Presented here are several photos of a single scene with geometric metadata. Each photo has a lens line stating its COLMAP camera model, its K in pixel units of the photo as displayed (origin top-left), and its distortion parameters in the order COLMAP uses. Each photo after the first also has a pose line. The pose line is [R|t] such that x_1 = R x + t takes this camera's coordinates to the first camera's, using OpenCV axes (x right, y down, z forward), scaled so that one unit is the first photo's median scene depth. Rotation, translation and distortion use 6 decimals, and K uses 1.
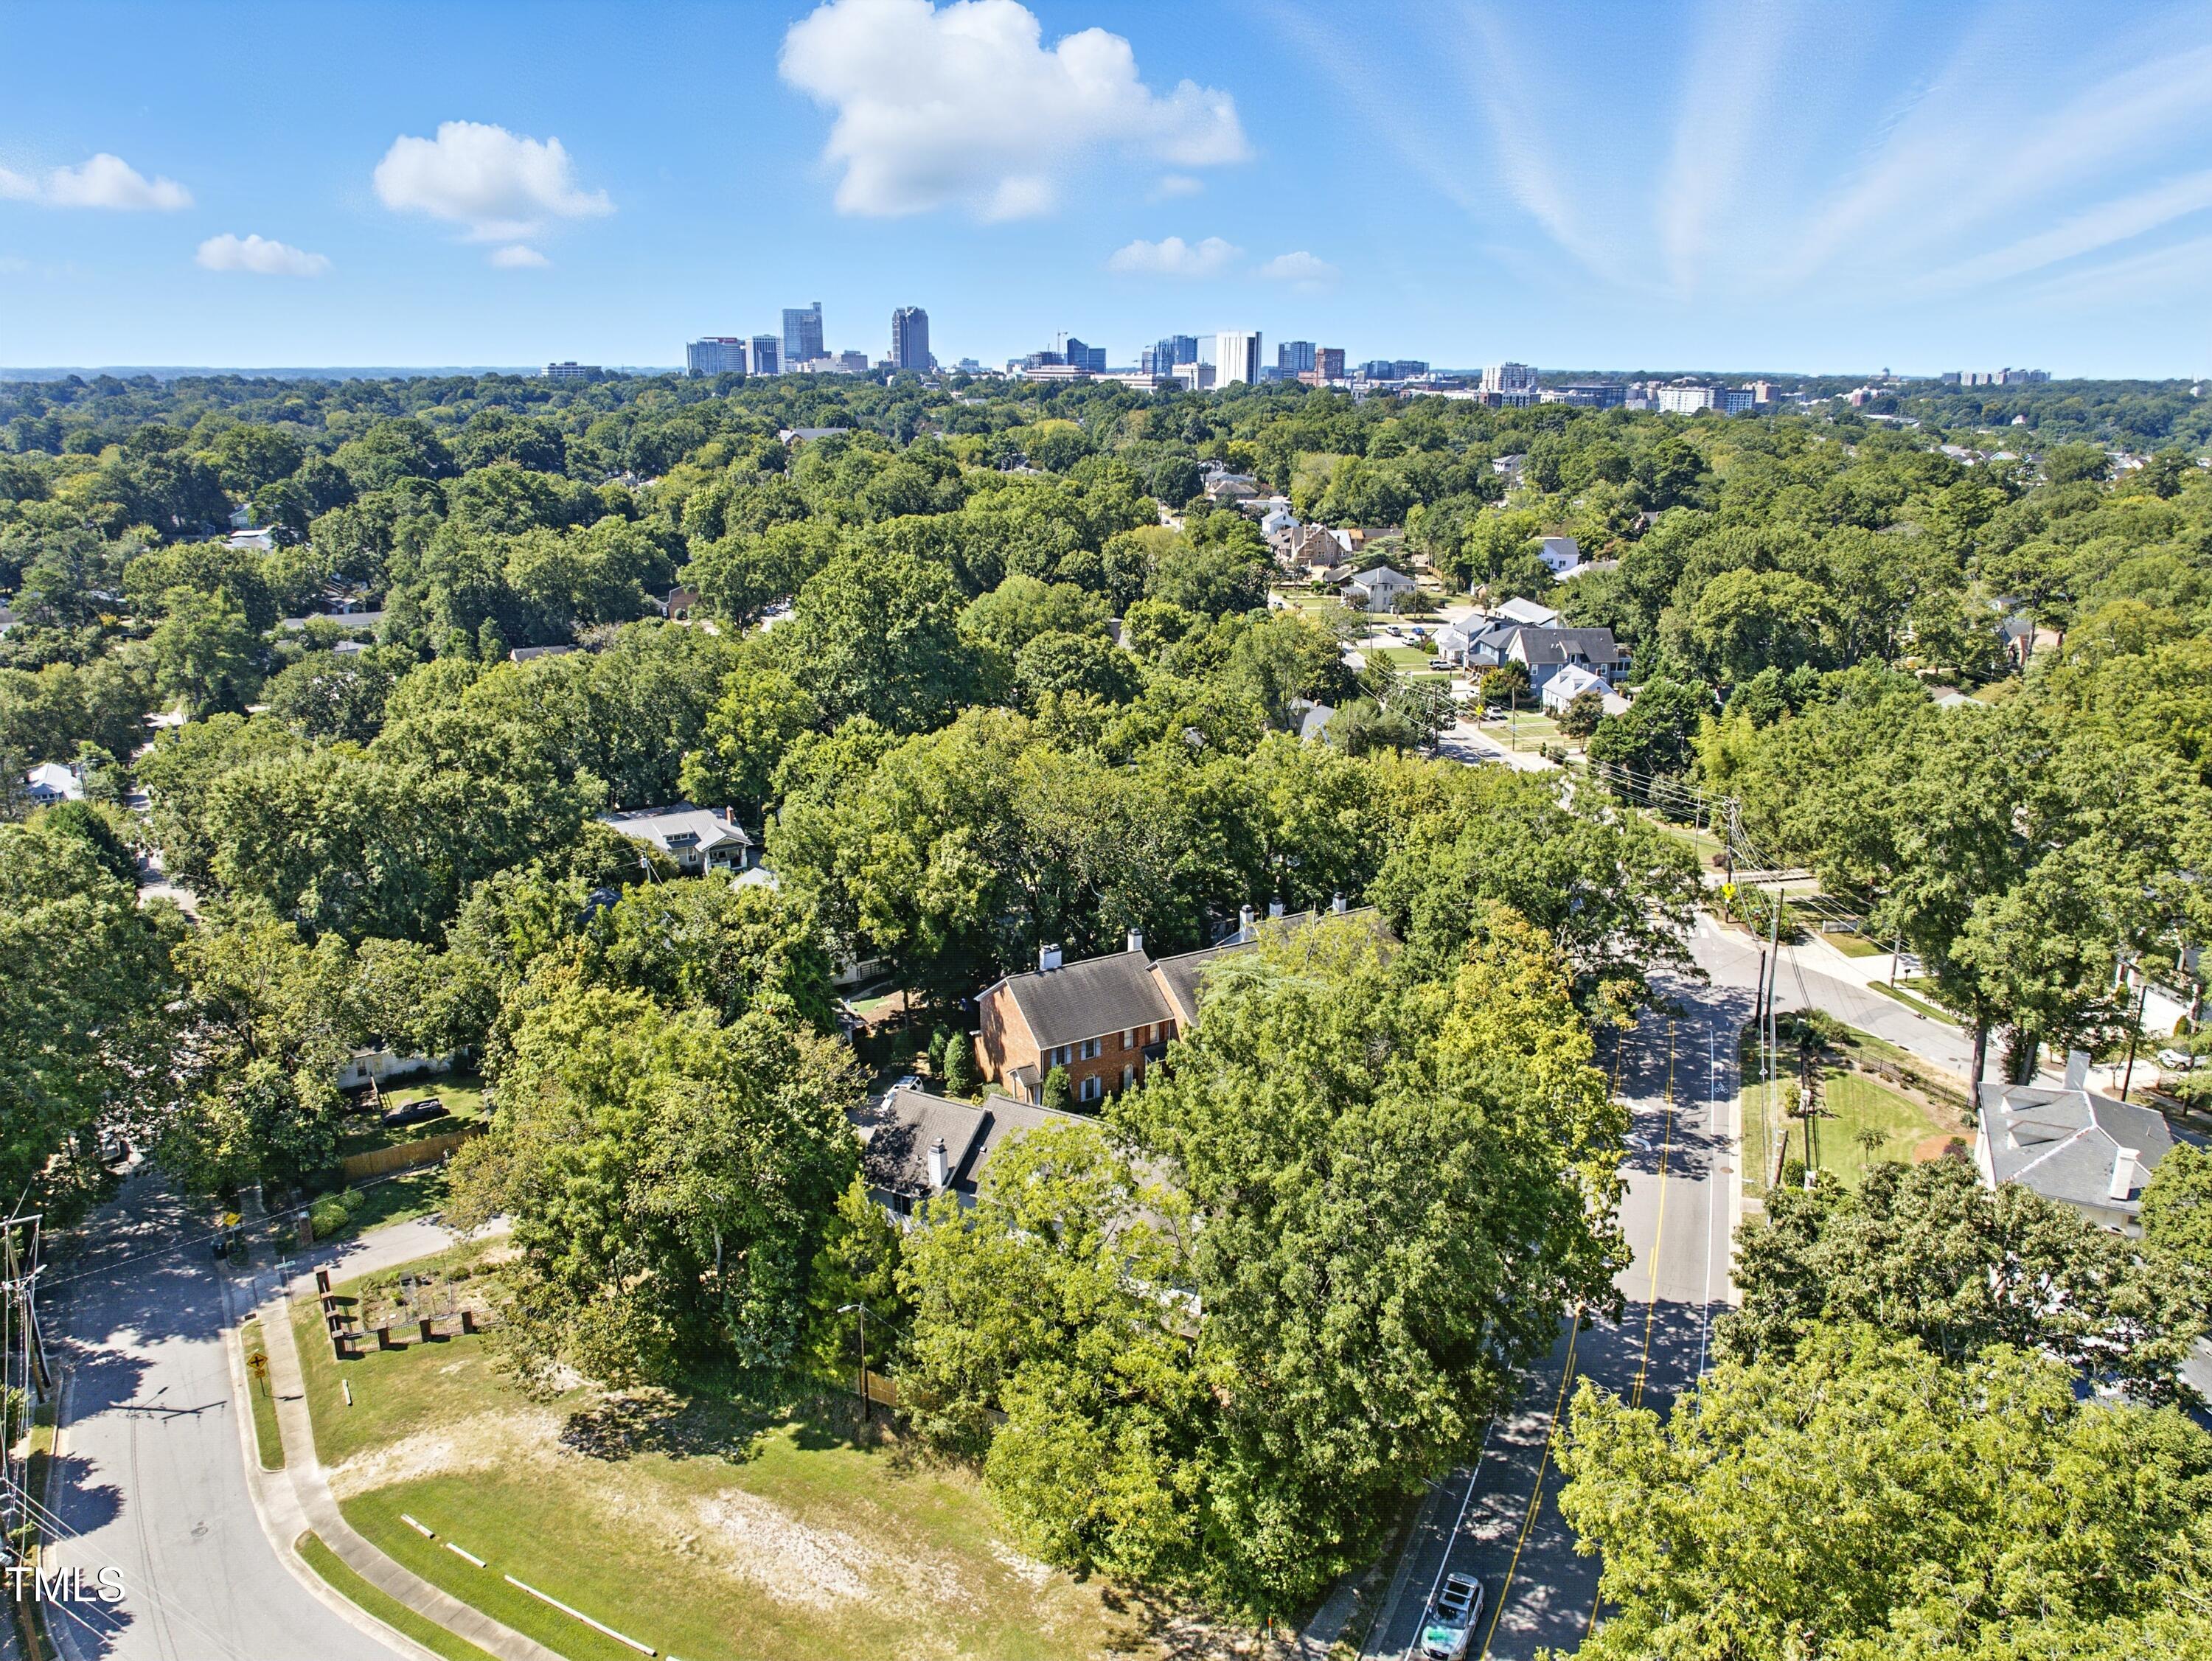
lens RADIAL K [[1568.0, 0, 1105.4], [0, 1568.0, 826.0], [0, 0, 1]] dist [-0.050044, 0.018956]
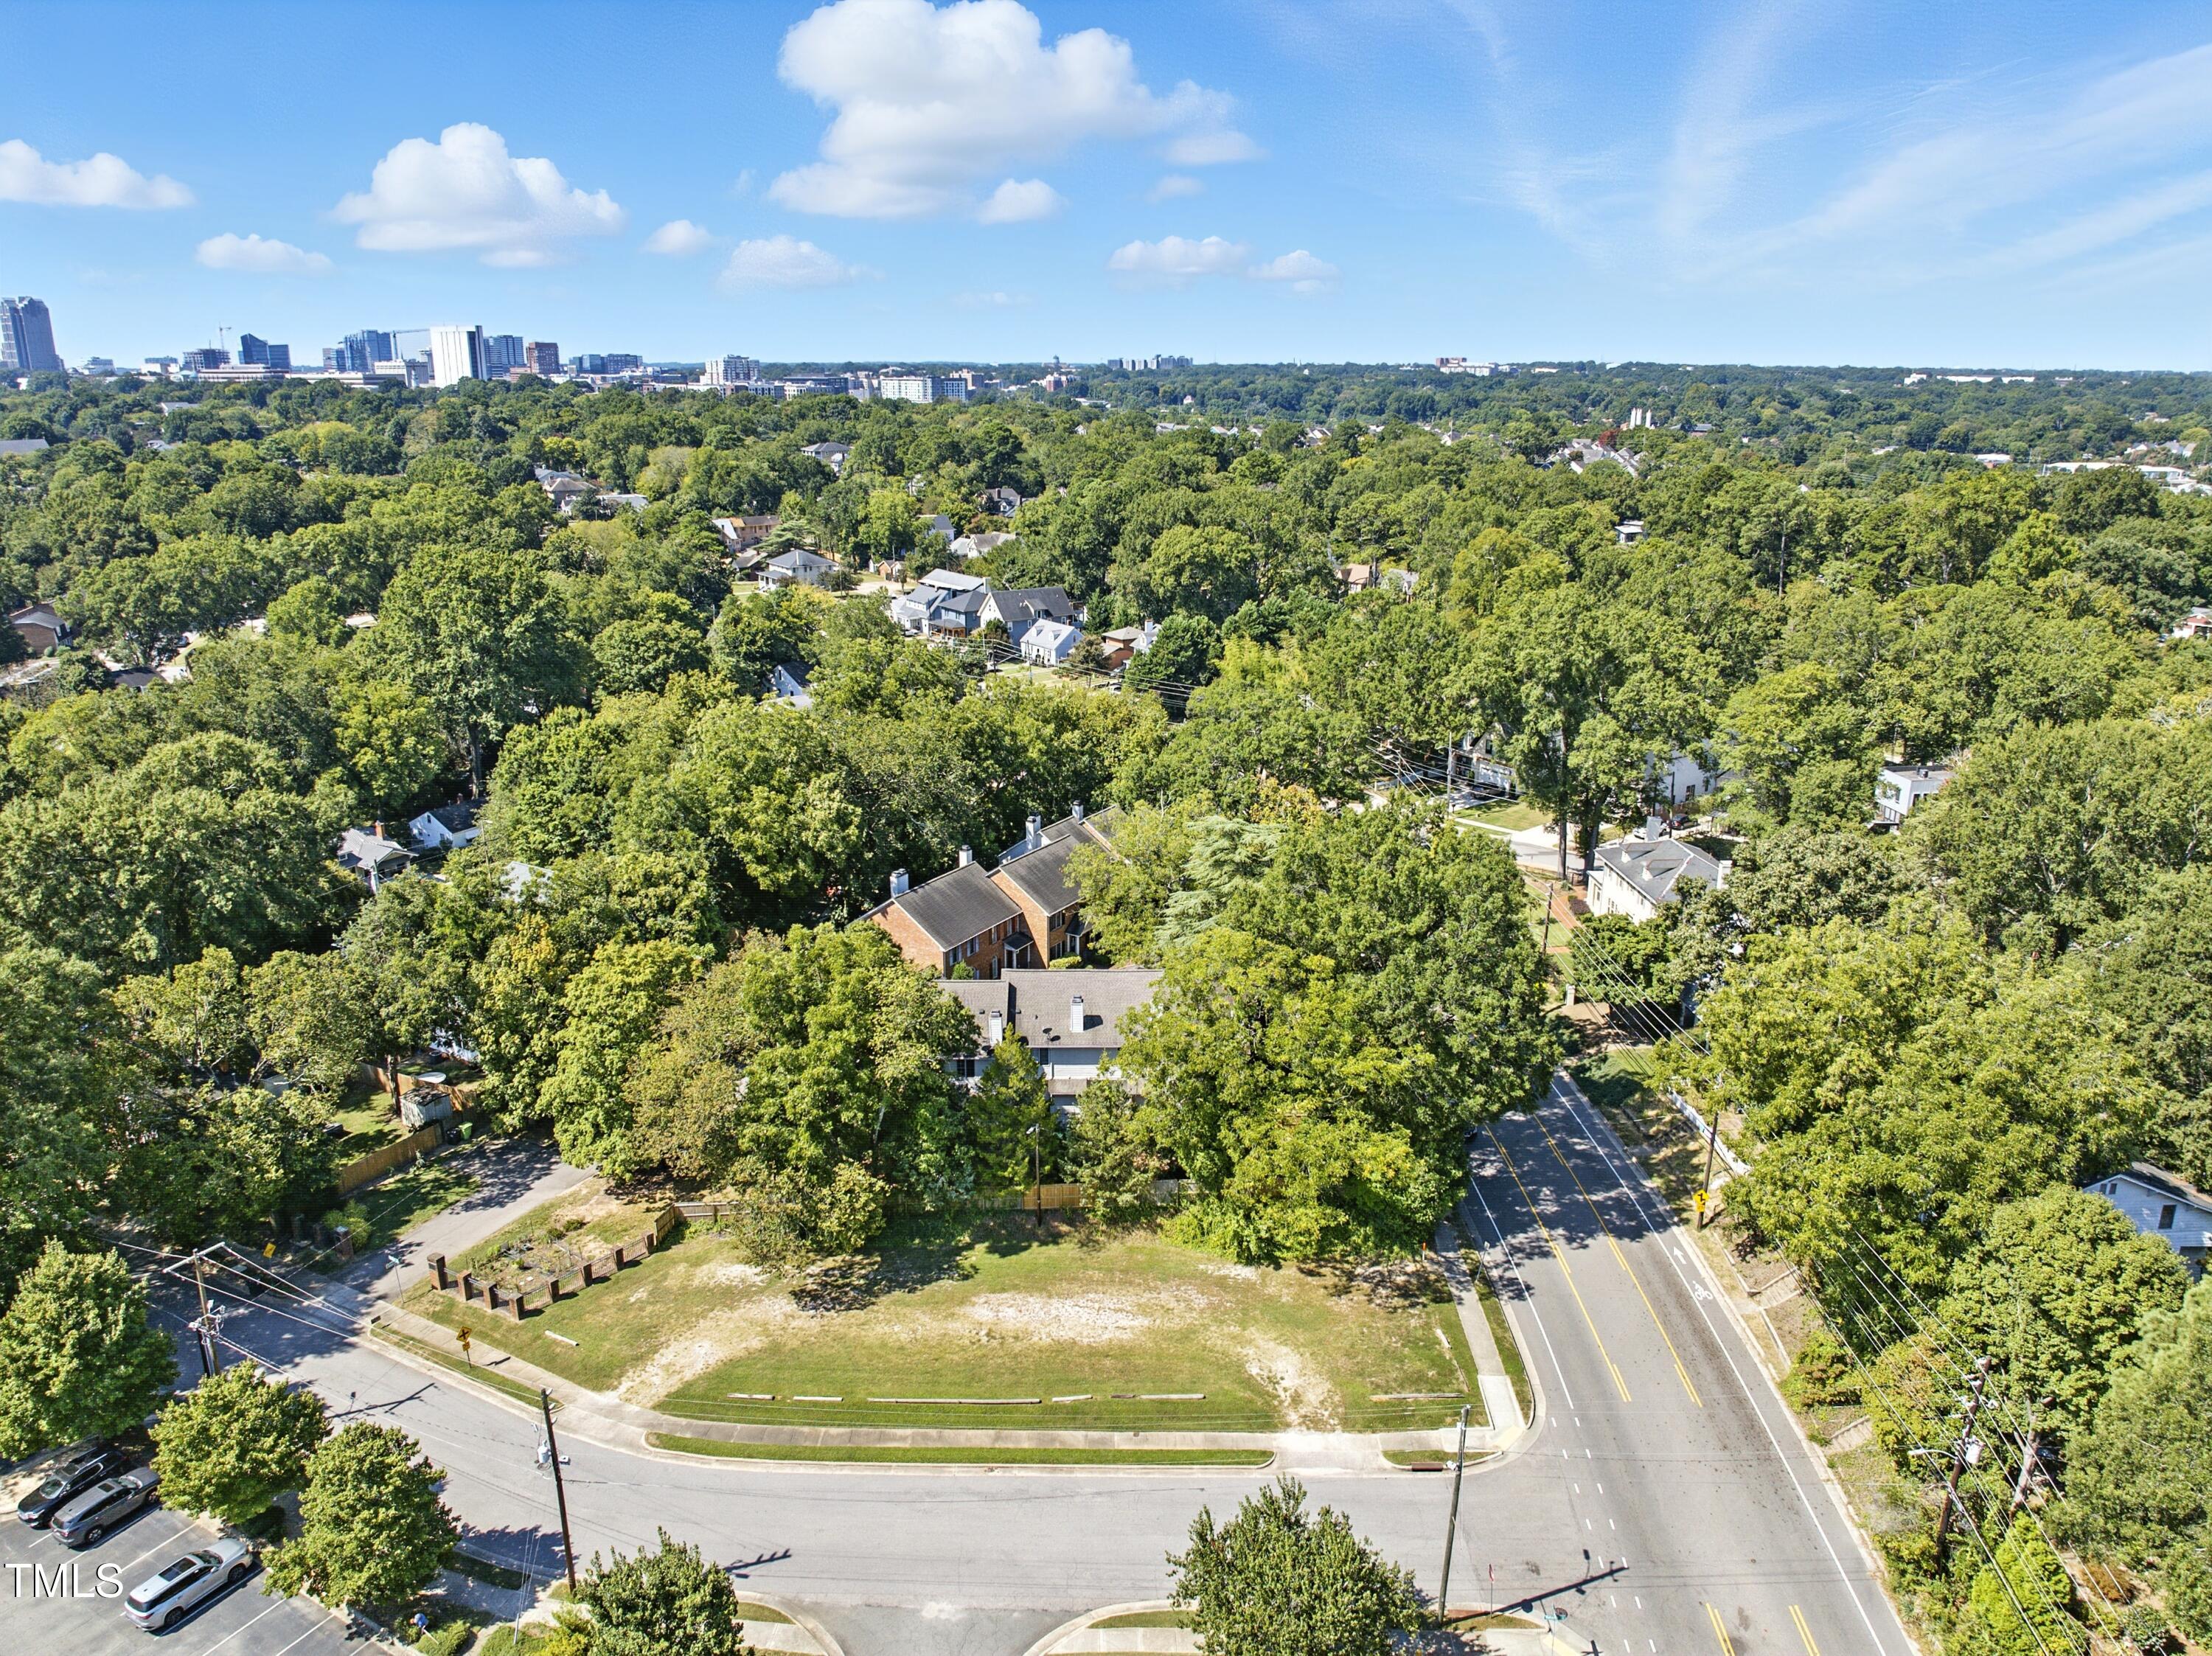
lens RADIAL K [[1568.0, 0, 1109.6], [0, 1568.0, 828.1], [0, 0, 1]] dist [-0.050044, 0.018956]
pose [[0.879737, -0.136709, 0.455383, -0.188556], [0.134080, 0.990232, 0.038249, 0.010333], [-0.456164, 0.027409, 0.889473, -0.038155]]
